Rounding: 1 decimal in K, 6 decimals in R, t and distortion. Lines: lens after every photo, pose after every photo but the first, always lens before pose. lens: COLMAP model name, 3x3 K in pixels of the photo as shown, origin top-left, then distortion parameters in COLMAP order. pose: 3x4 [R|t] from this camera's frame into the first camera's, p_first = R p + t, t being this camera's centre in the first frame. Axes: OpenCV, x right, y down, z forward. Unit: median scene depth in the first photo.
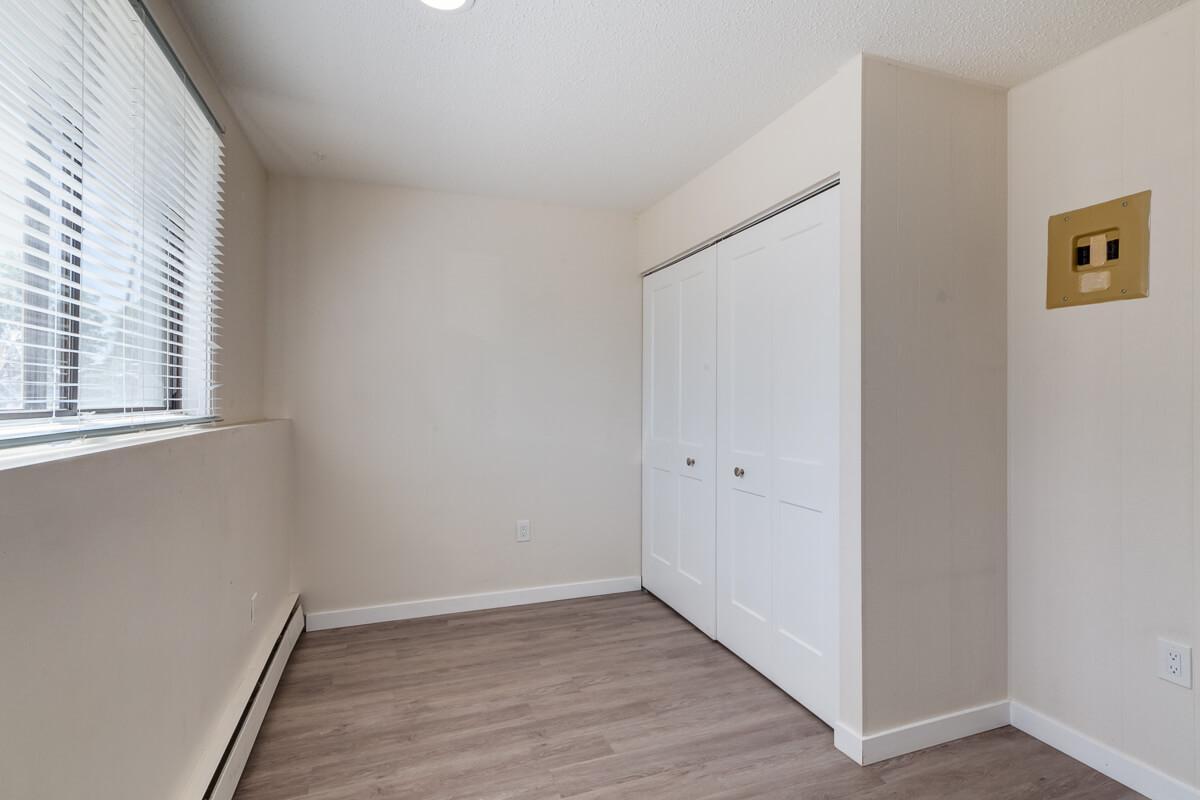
lens RADIAL K [[579.9, 0, 594.0], [0, 579.9, 399.2], [0, 0, 1]] dist [-0.004756, -0.000596]
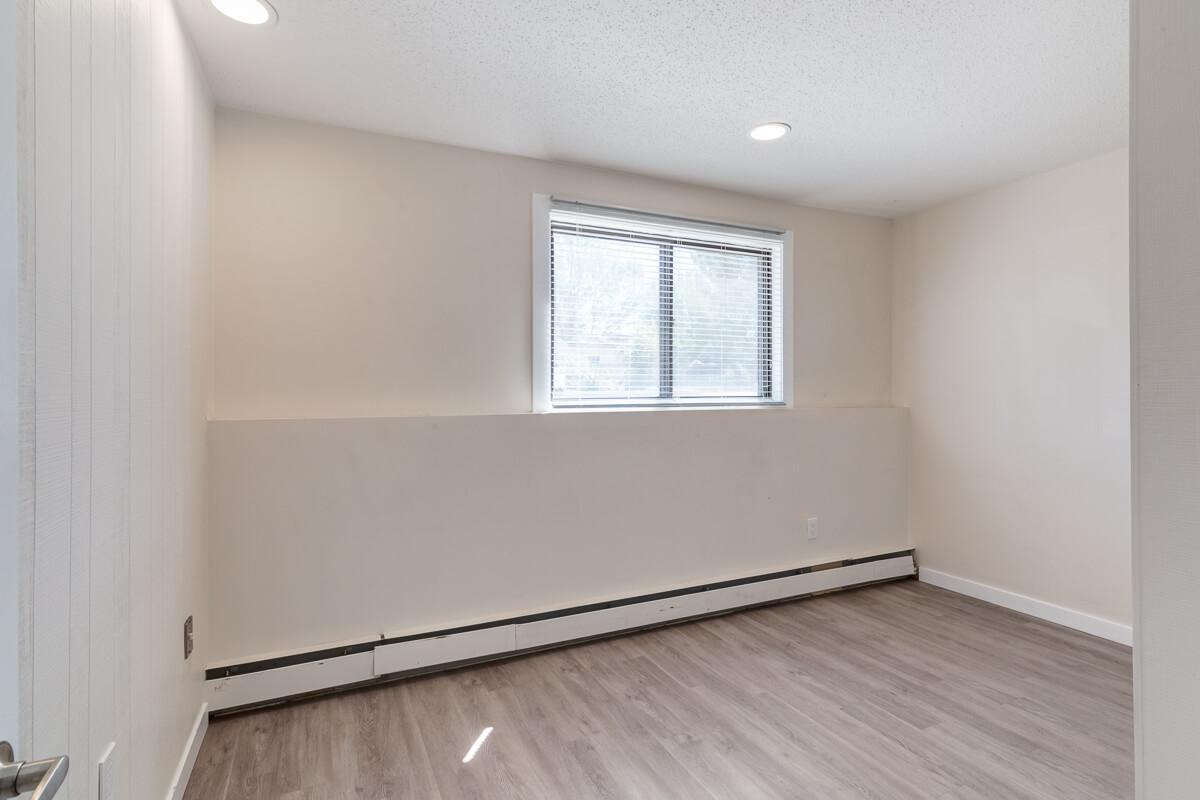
lens RADIAL K [[579.9, 0, 600.6], [0, 579.9, 401.7], [0, 0, 1]] dist [-0.004756, -0.000596]
pose [[0.101573, 0.019362, -0.994640, 0.811805], [0.002252, 0.999804, 0.019692, -0.004518], [0.994826, -0.004240, 0.101510, 0.254942]]
